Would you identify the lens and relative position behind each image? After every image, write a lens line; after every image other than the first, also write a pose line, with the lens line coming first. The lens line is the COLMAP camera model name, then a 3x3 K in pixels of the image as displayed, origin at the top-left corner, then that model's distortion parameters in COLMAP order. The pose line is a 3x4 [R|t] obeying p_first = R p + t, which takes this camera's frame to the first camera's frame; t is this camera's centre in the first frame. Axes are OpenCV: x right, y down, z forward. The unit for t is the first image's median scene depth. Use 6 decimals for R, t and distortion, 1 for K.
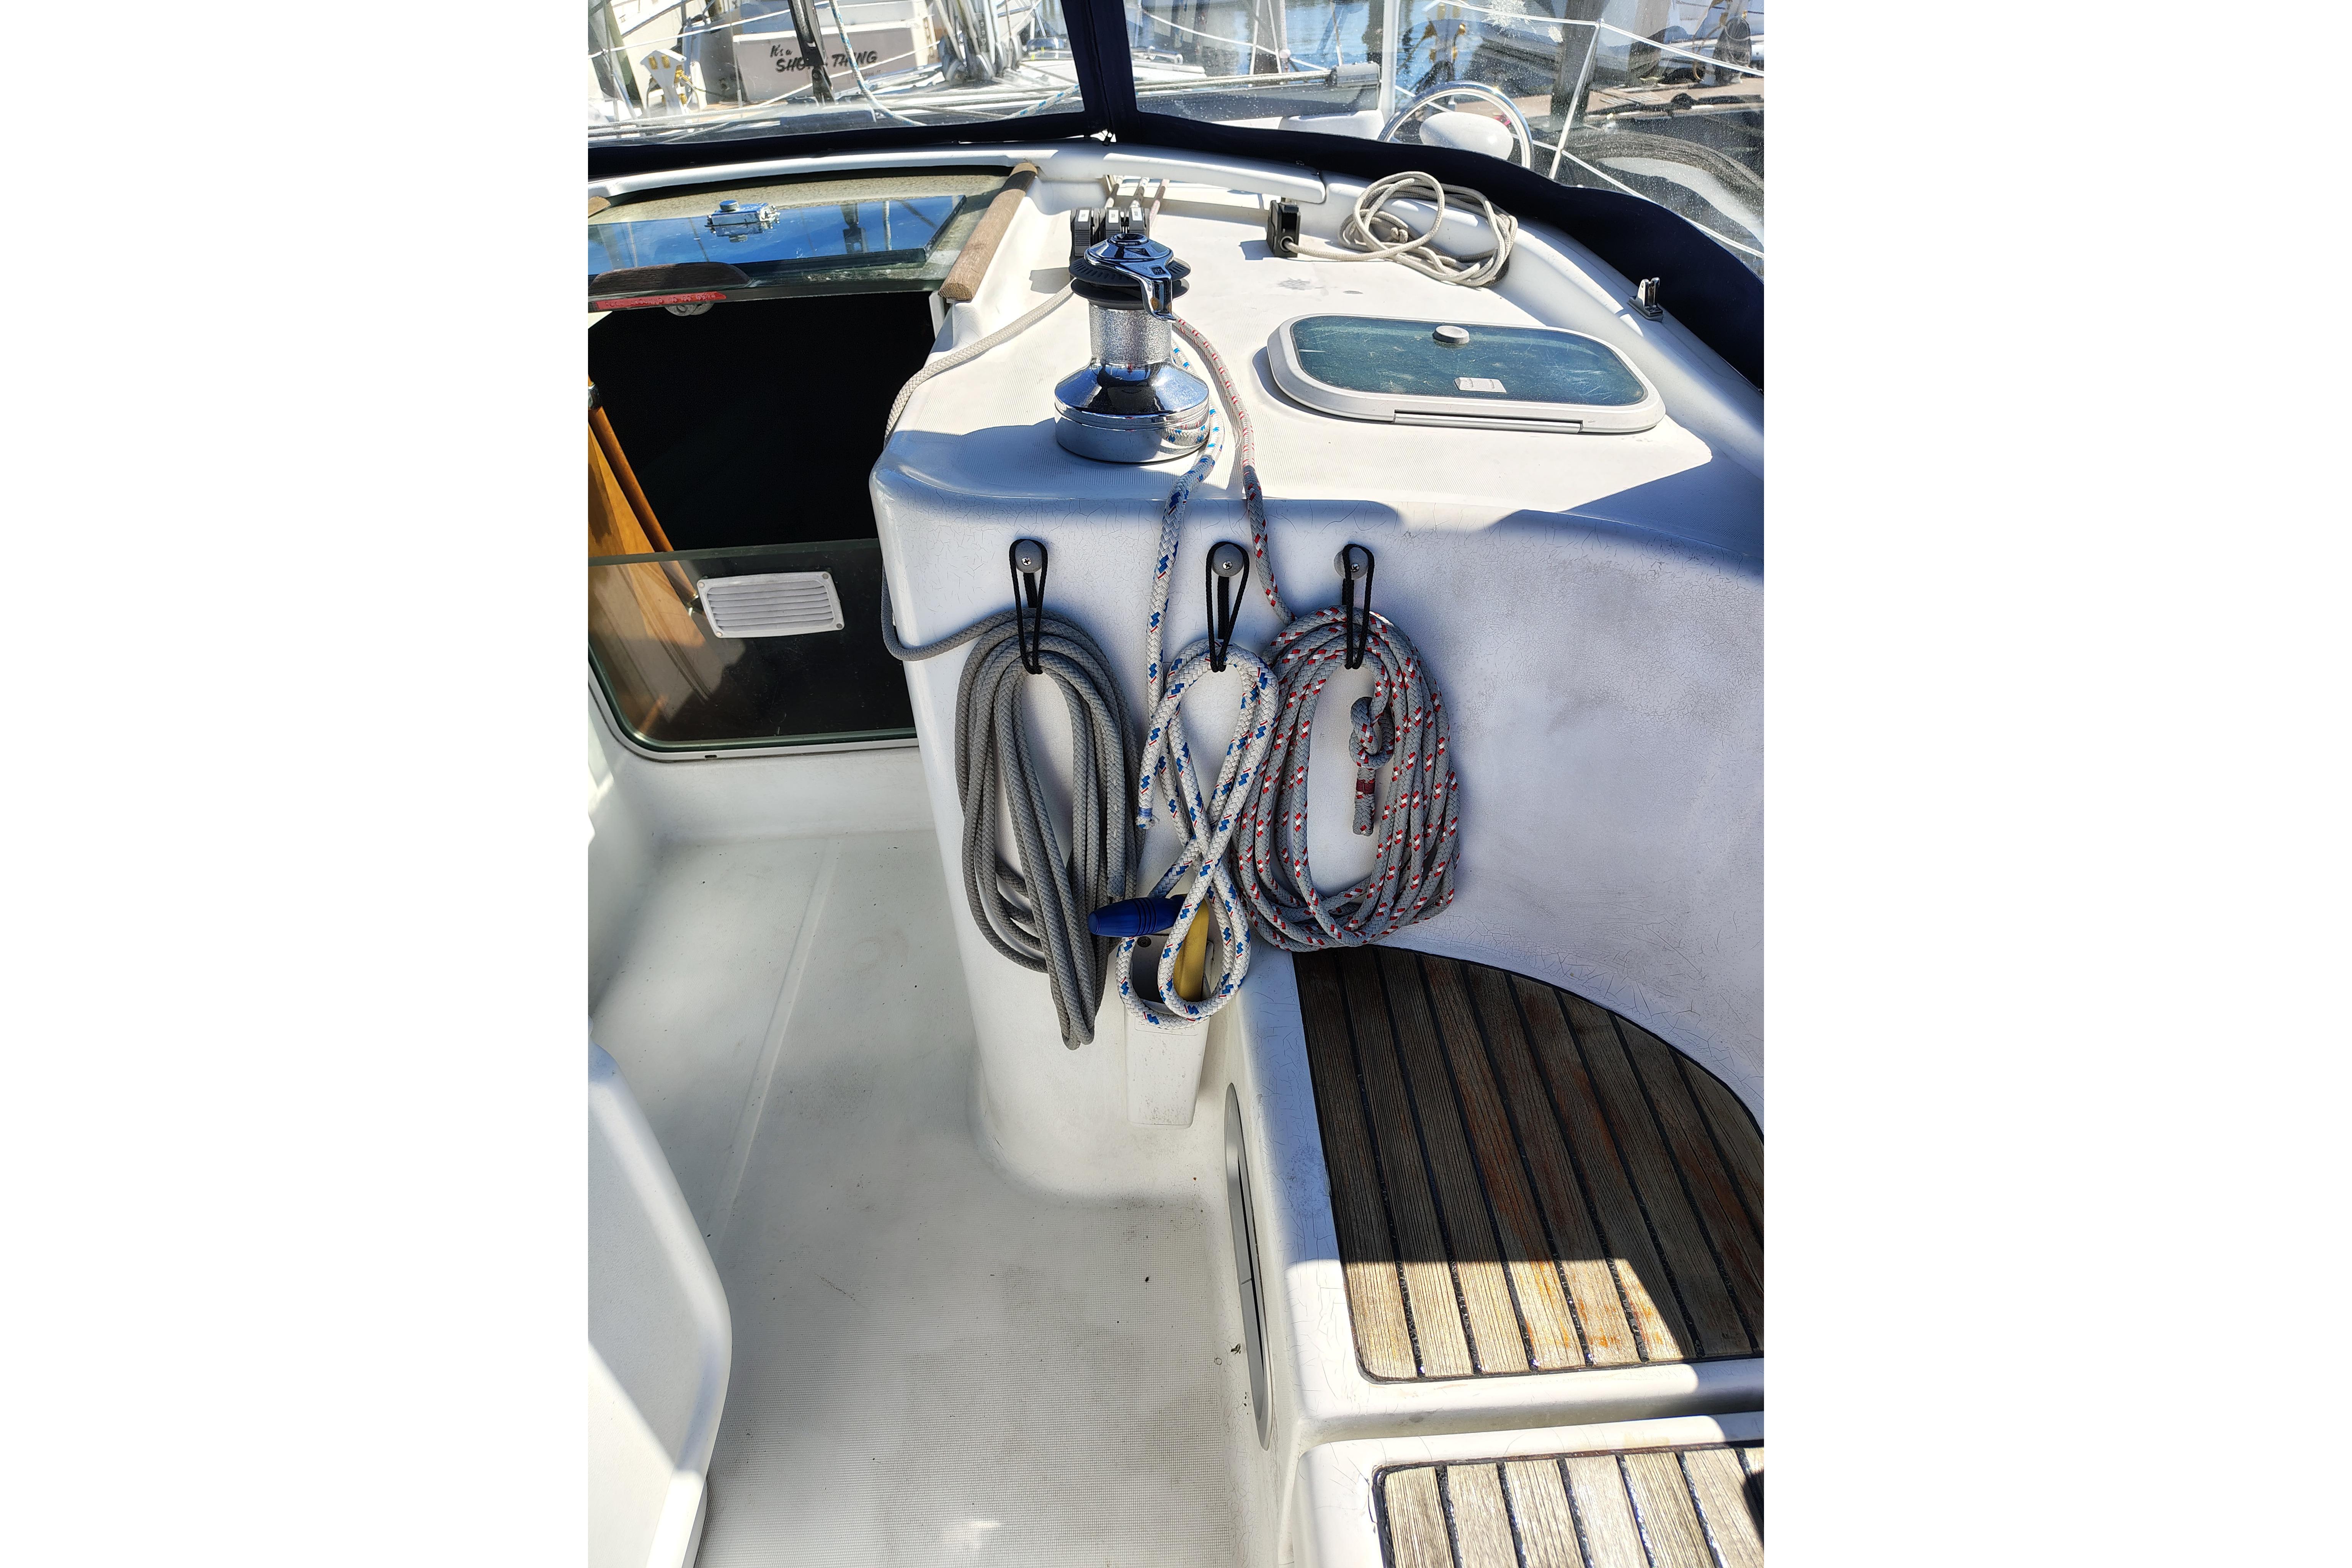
lens RADIAL K [[1121.2, 0, 1131.3], [0, 1121.2, 782.5], [0, 0, 1]] dist [0.004465, 0.000197]
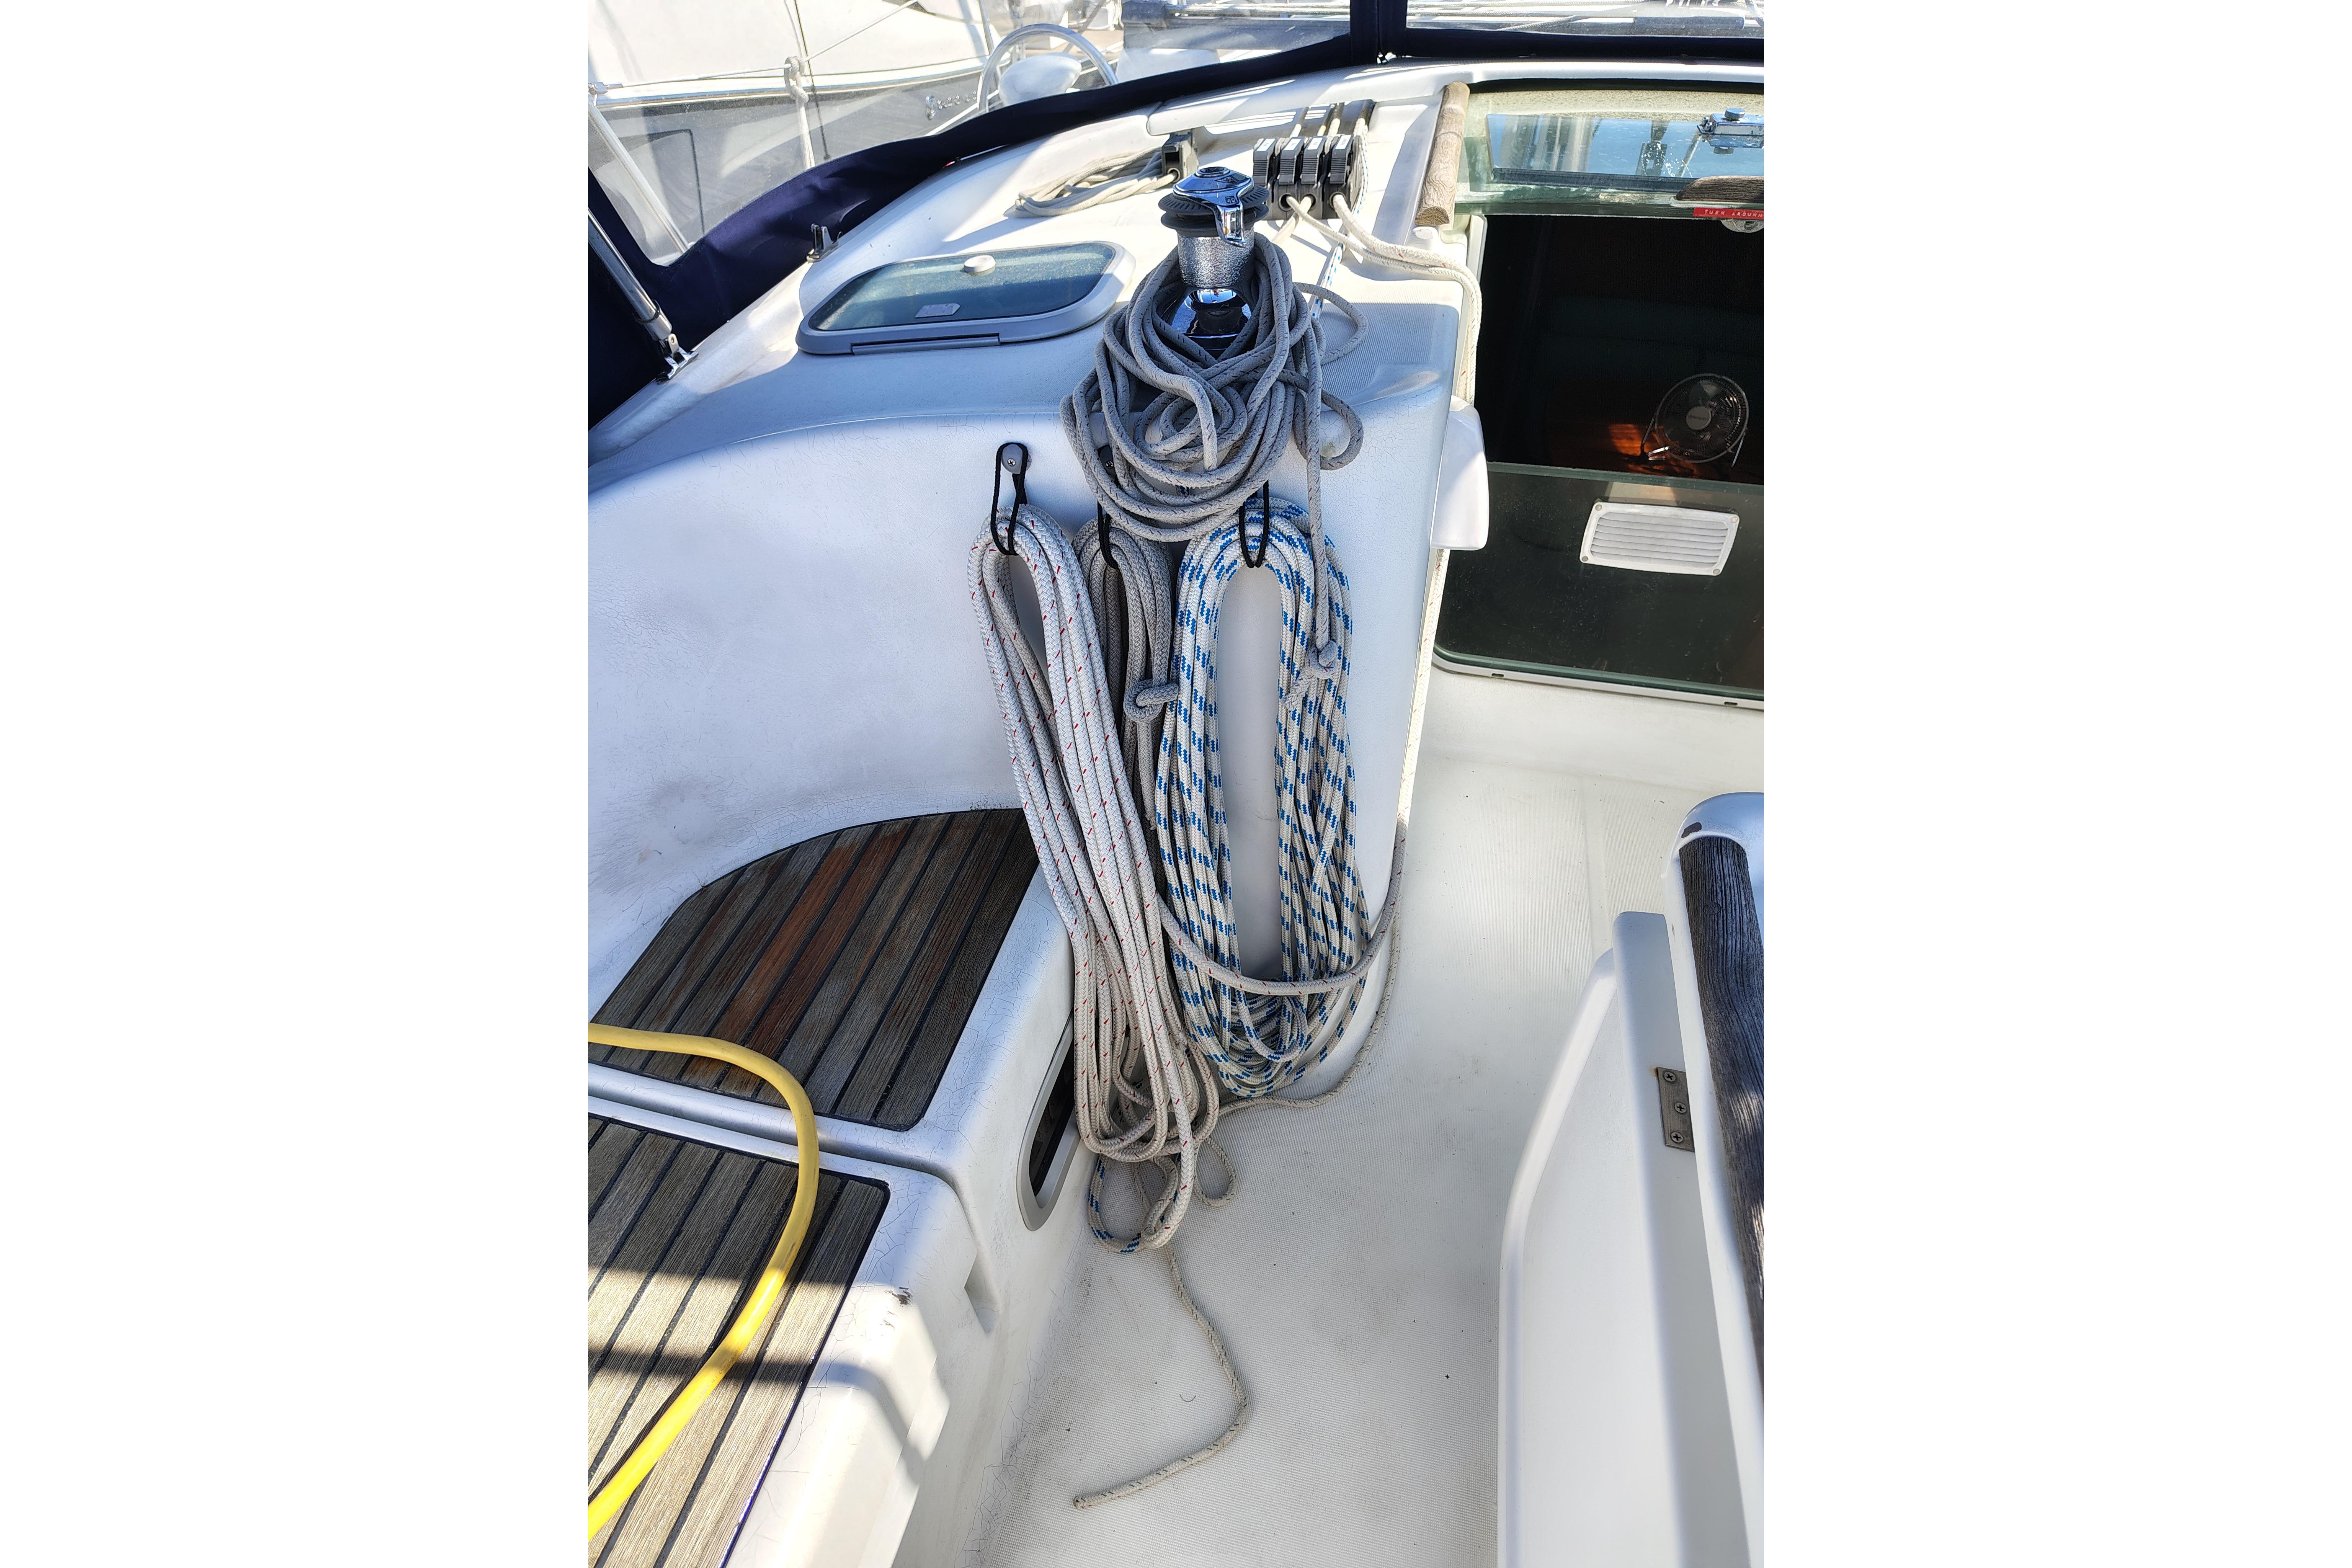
lens RADIAL K [[1083.6, 0, 1164.1], [0, 1083.6, 791.2], [0, 0, 1]] dist [0.027838, -0.000237]
pose [[0.966363, 0.213237, -0.143779, -0.877336], [-0.201647, 0.975219, 0.091033, 0.088705], [0.159627, -0.058978, 0.985414, -0.044854]]
